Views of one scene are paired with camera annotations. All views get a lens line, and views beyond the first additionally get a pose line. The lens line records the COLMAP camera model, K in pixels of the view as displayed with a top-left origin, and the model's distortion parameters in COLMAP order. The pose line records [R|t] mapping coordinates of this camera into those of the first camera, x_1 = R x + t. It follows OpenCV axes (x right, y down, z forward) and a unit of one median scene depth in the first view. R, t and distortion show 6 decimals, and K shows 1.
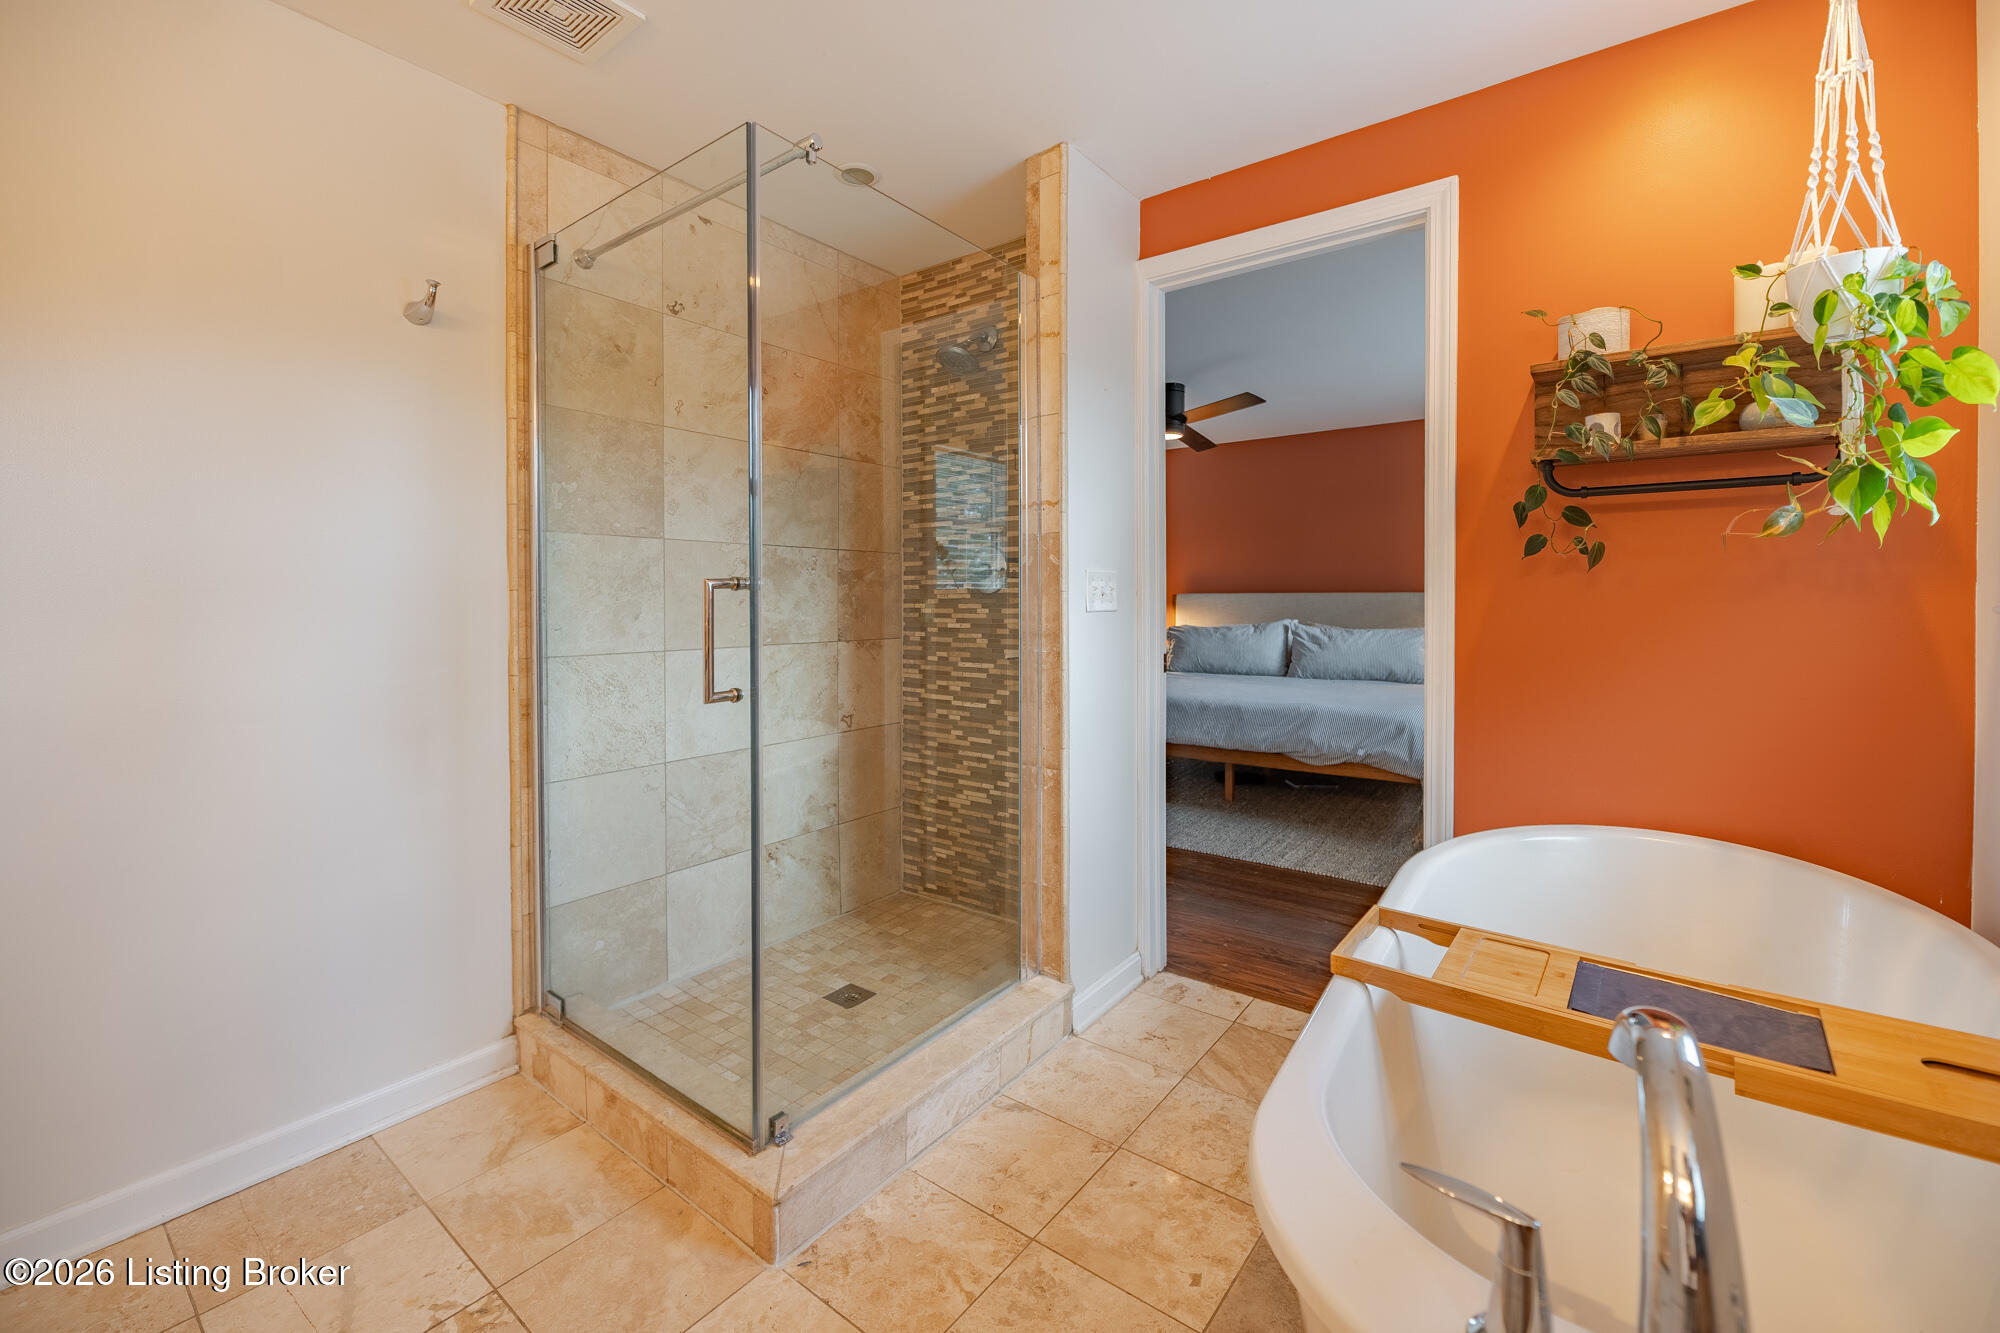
lens RADIAL K [[819.8, 0, 1000.4], [0, 819.8, 605.1], [0, 0, 1]] dist [0.000635, -0.000127]
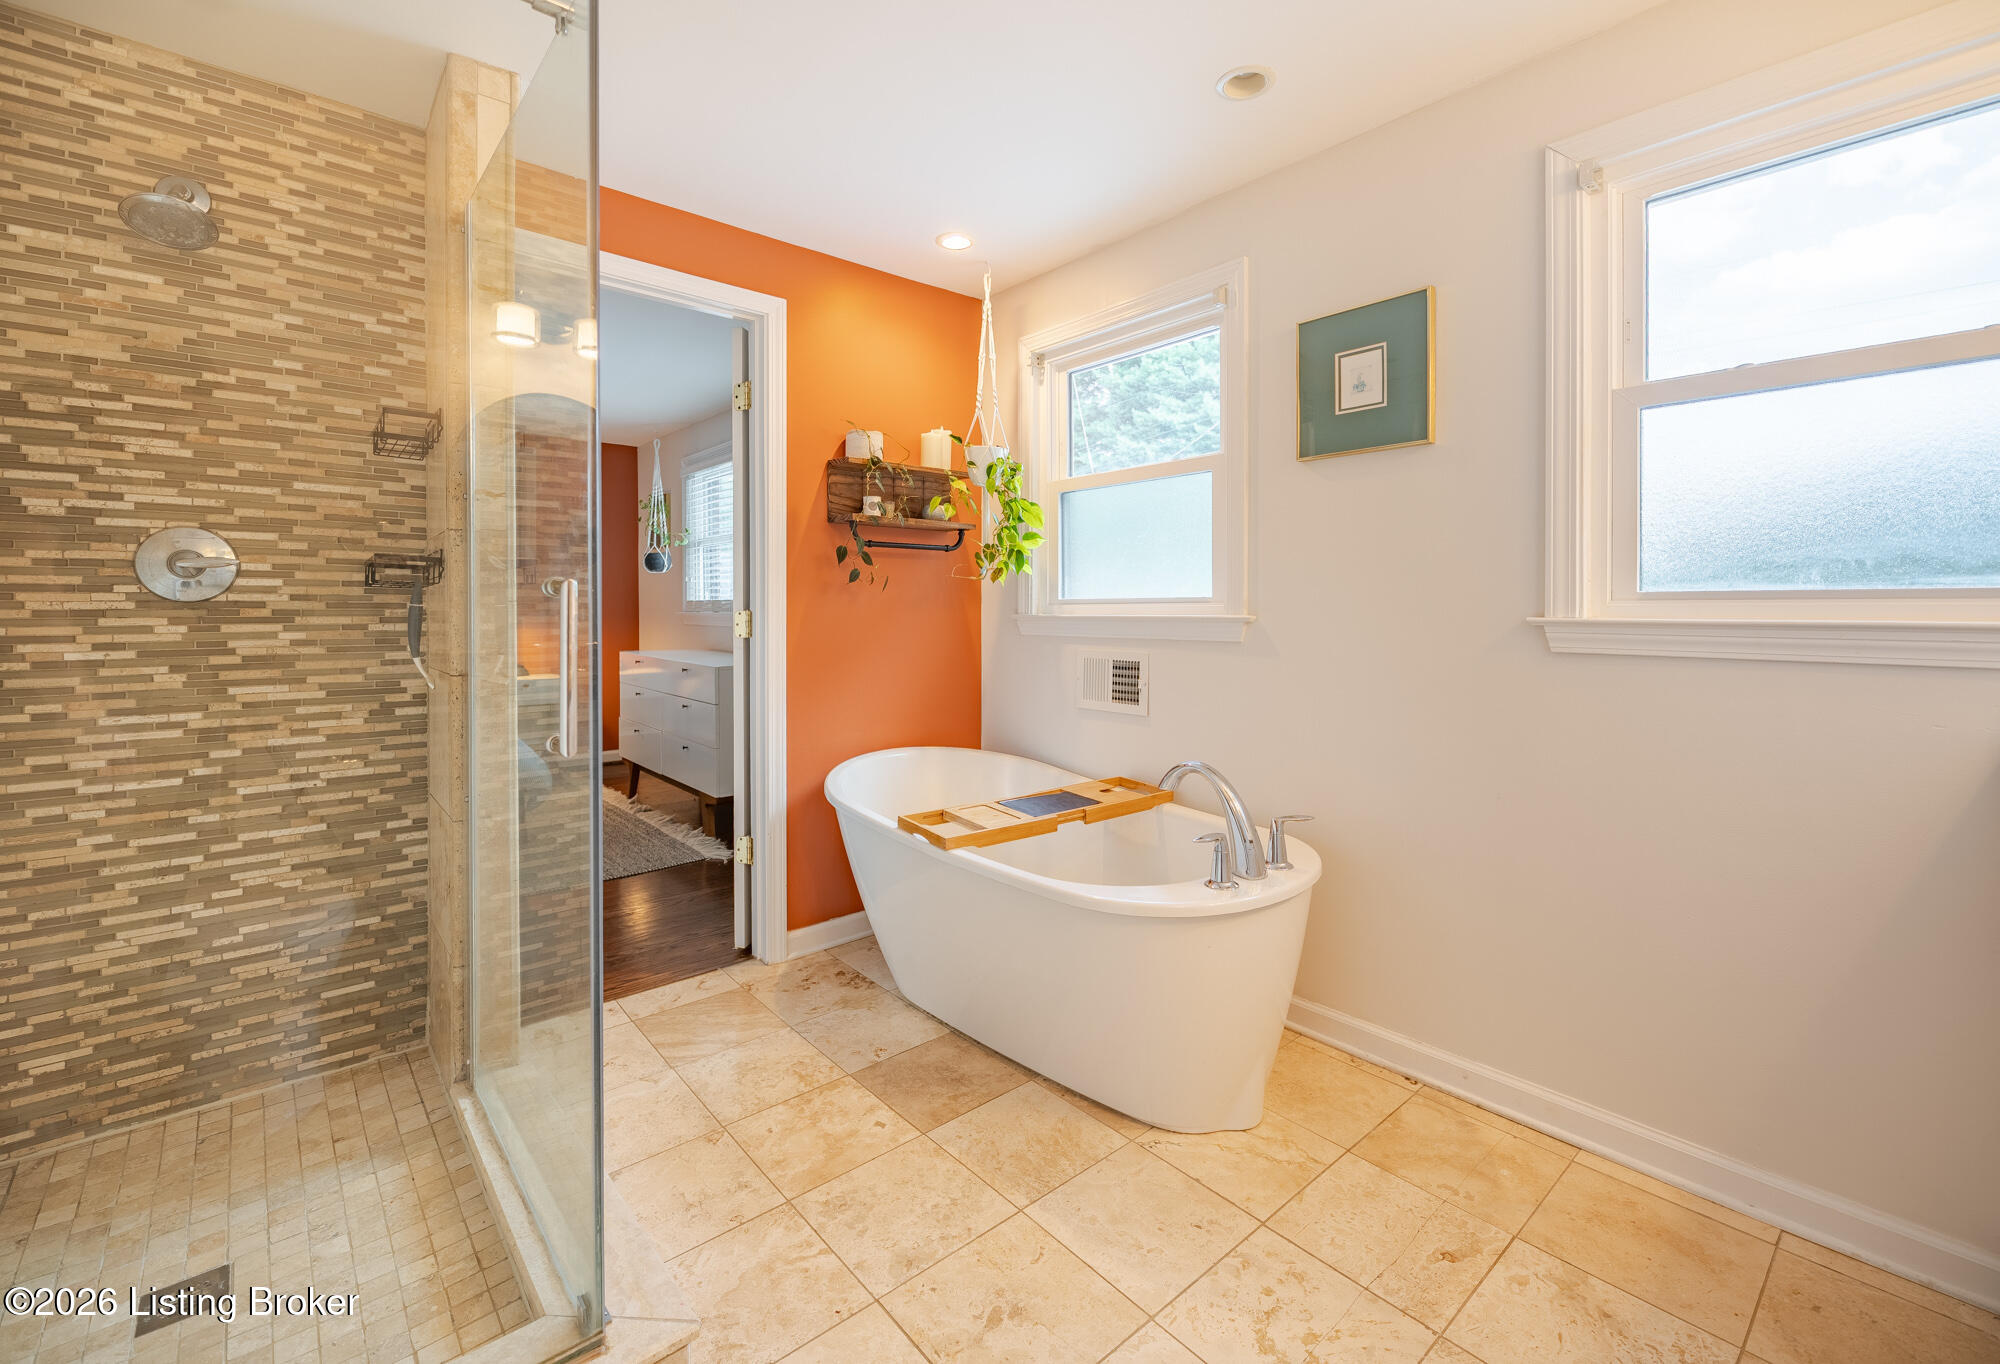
lens RADIAL K [[852.9, 0, 984.9], [0, 852.9, 615.4], [0, 0, 1]] dist [-0.002907, -0.000492]
pose [[0.216825, -0.000752, 0.976210, -0.518033], [0.010648, 0.999942, -0.001595, 0.003901], [-0.976152, 0.010741, 0.216820, 0.258146]]
